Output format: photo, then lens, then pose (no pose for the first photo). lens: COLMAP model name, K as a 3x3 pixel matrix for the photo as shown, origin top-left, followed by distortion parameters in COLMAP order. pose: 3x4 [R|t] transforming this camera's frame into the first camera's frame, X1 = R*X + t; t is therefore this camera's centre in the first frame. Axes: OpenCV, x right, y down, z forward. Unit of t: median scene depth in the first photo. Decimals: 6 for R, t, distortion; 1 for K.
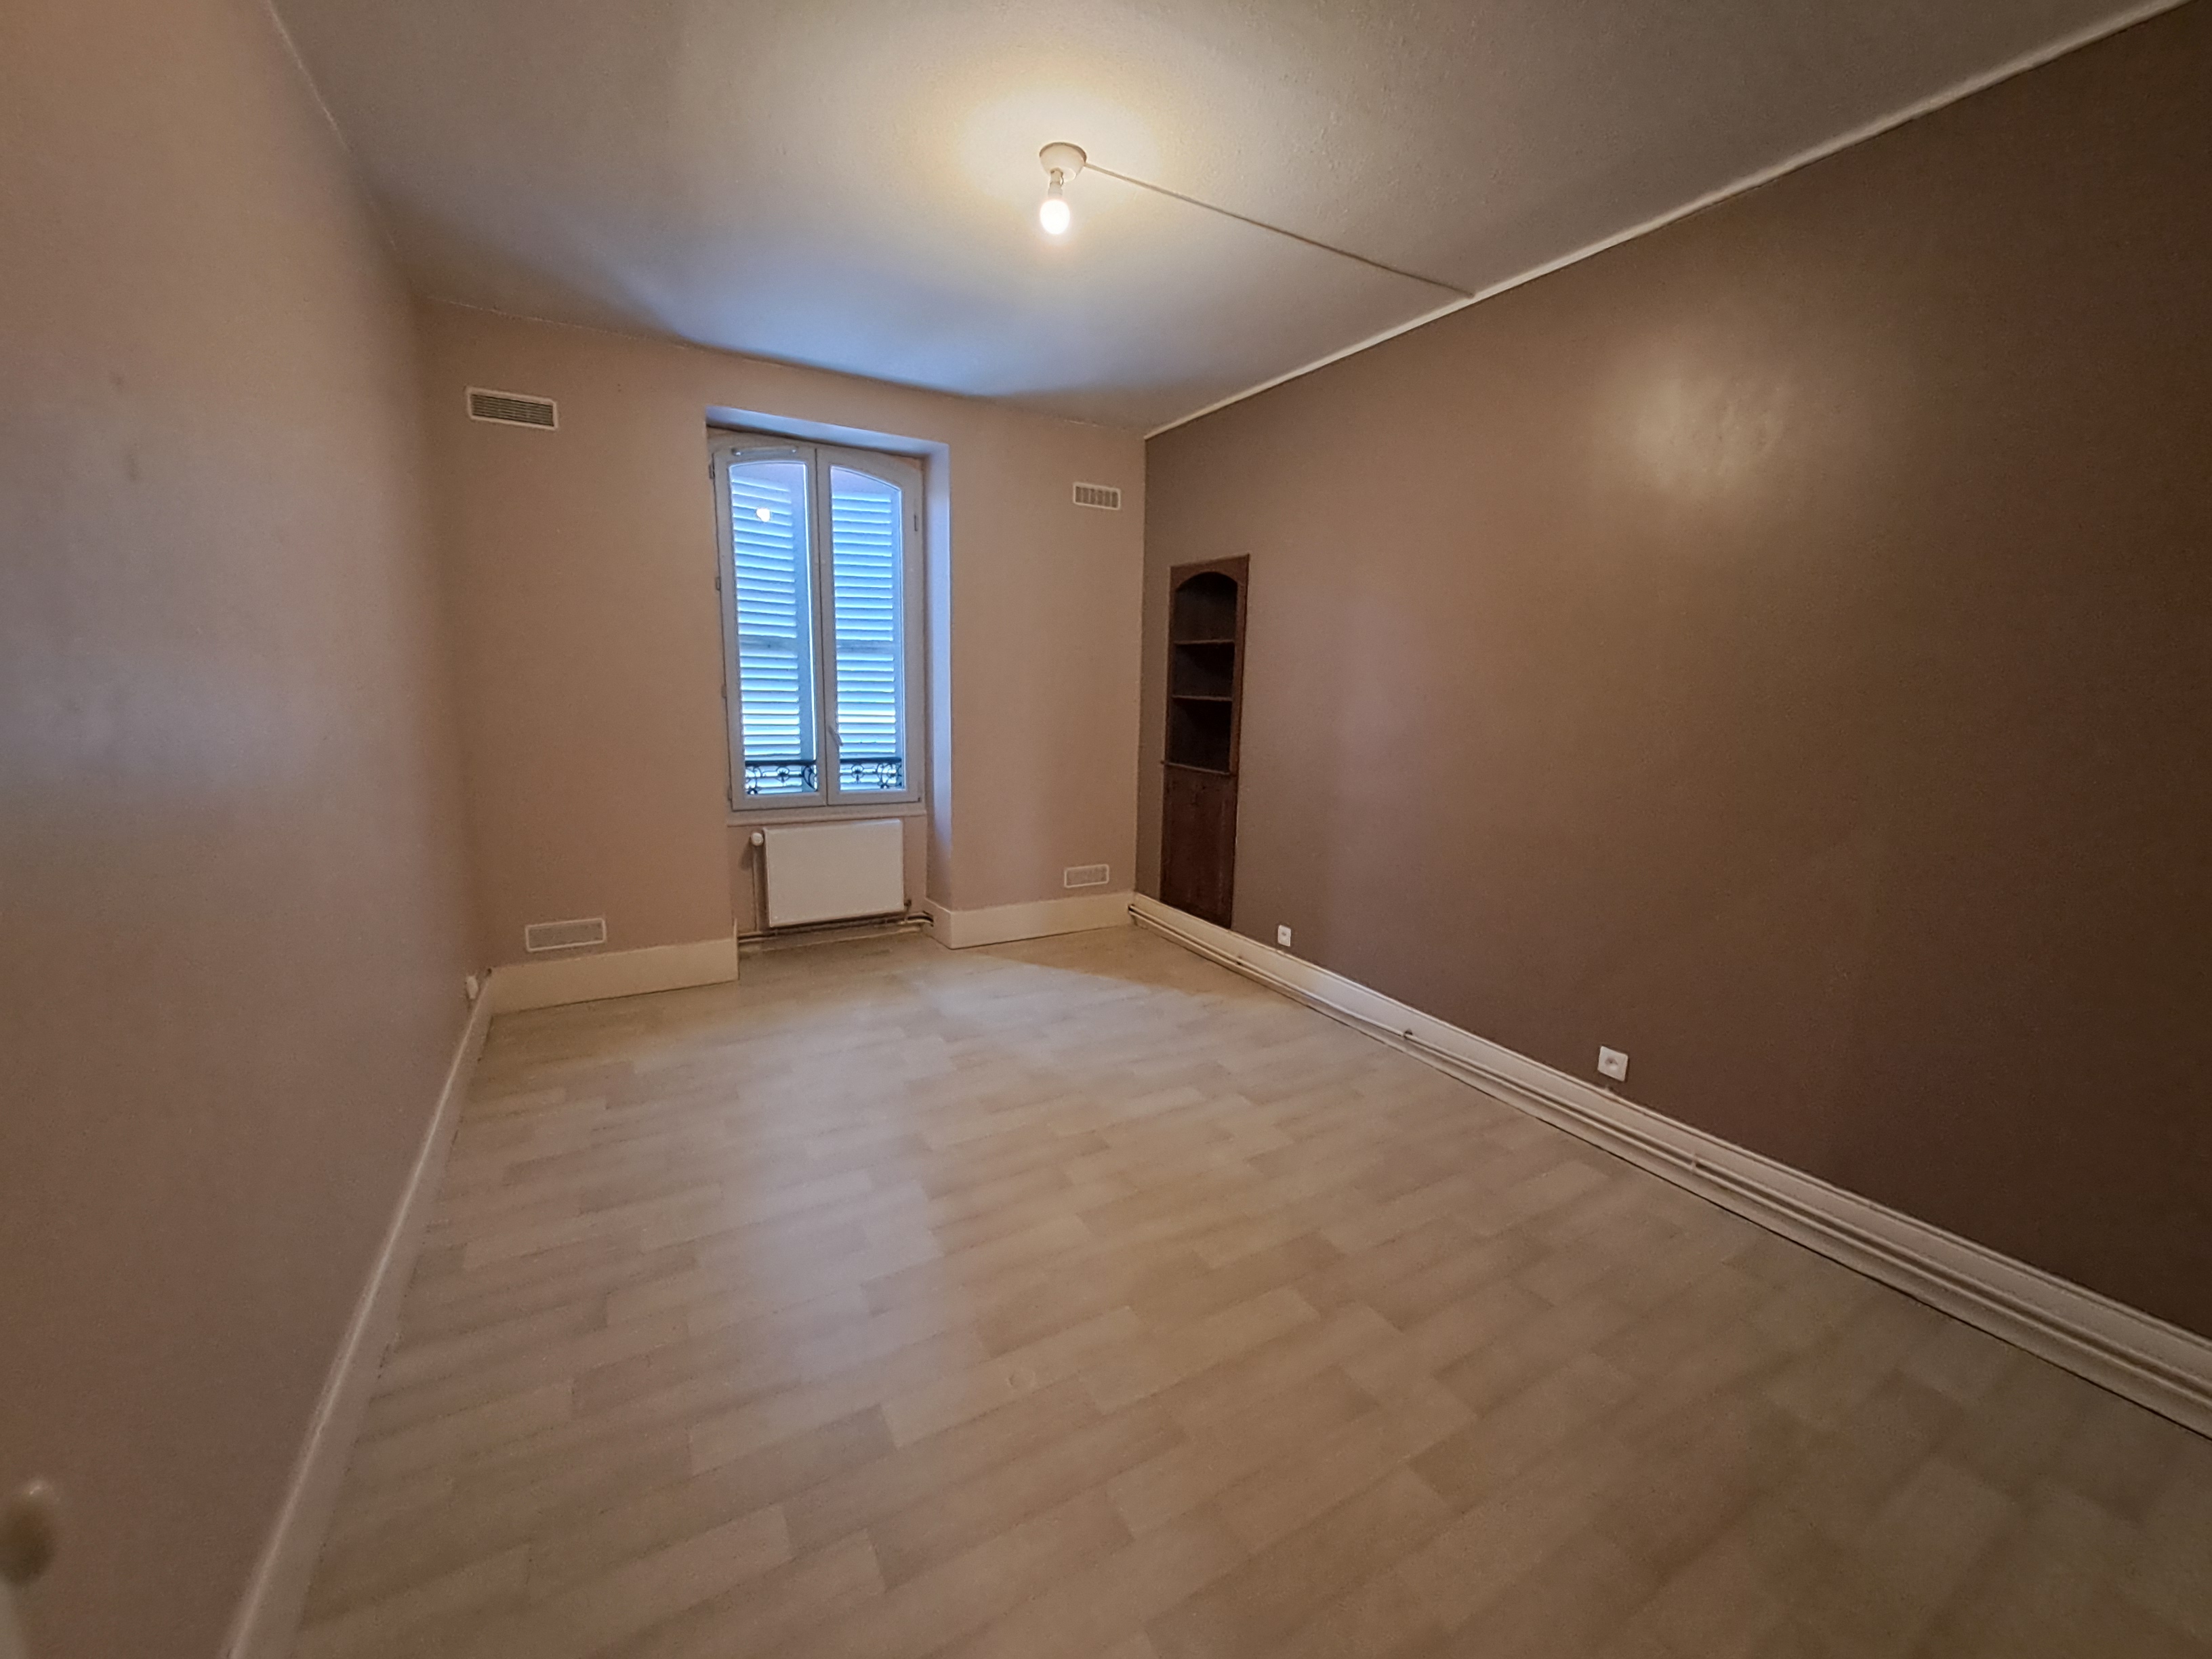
lens RADIAL K [[873.3, 0, 1106.0], [0, 873.3, 829.5], [0, 0, 1]] dist [-0.016314, -0.000006]
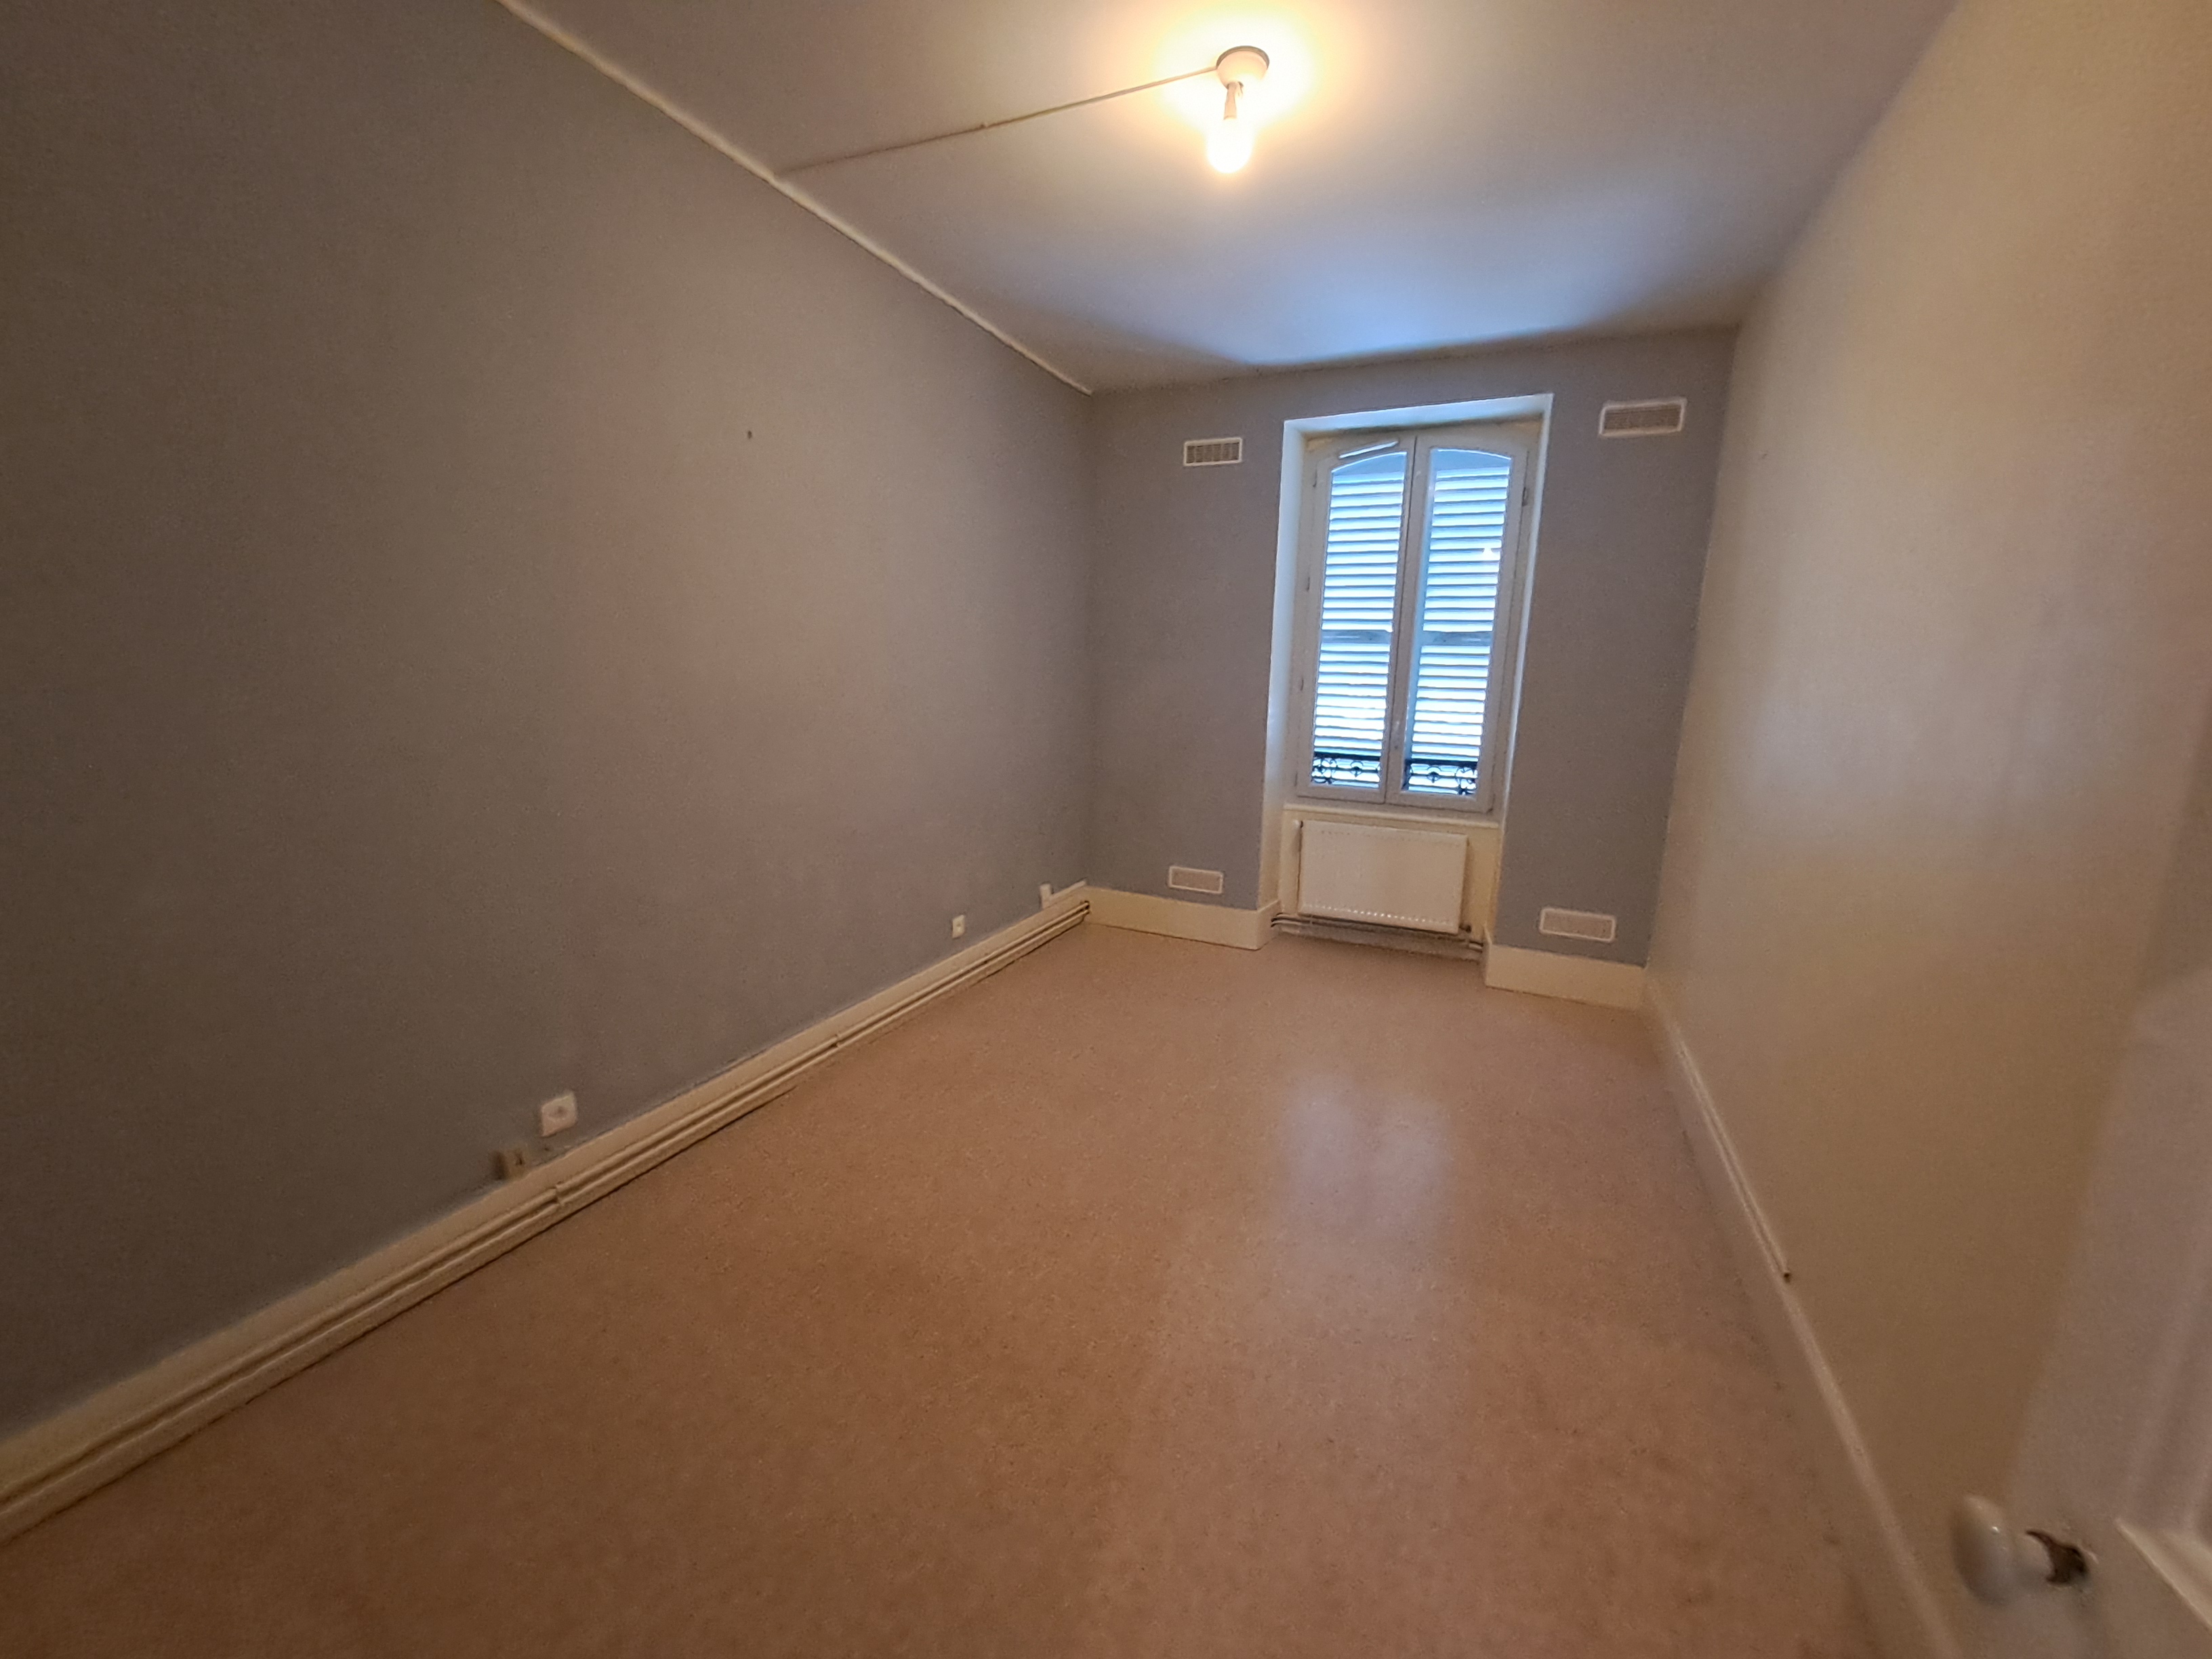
lens RADIAL K [[892.4, 0, 1106.0], [0, 892.4, 829.5], [0, 0, 1]] dist [0.000856, 0.000043]
pose [[0.543404, 0.144675, -0.826911, 0.334054], [-0.151772, 0.985736, 0.072726, -0.024821], [0.825638, 0.085982, 0.557611, 0.199963]]
